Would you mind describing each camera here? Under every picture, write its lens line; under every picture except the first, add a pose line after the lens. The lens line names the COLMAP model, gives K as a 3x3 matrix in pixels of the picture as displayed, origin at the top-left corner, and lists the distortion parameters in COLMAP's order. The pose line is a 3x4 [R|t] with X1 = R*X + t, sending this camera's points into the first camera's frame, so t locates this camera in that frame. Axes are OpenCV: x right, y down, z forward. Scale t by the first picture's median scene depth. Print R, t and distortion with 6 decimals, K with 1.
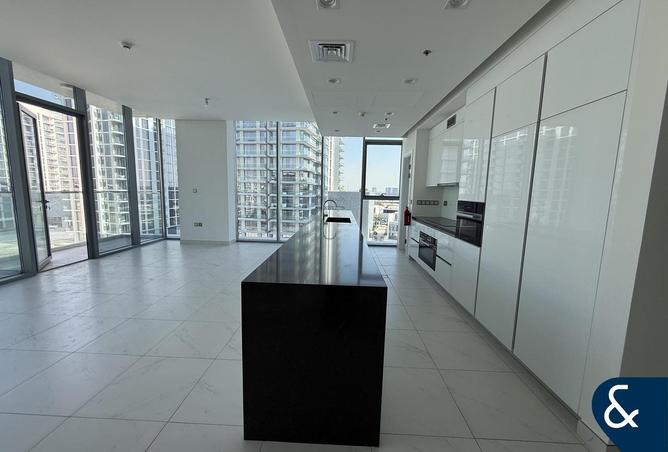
lens RADIAL K [[265.8, 0, 334.0], [0, 265.8, 226.0], [0, 0, 1]] dist [0.000092, -0.000023]
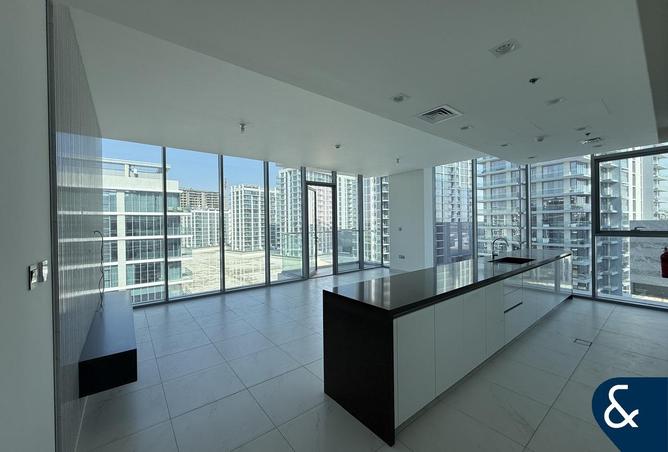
lens RADIAL K [[265.8, 0, 334.0], [0, 265.8, 226.0], [0, 0, 1]] dist [0.000092, -0.000023]
pose [[0.648066, -0.029618, -0.761008, 0.223183], [-0.067895, 0.993018, -0.096466, -0.007897], [0.758552, 0.114185, 0.641530, -0.019942]]
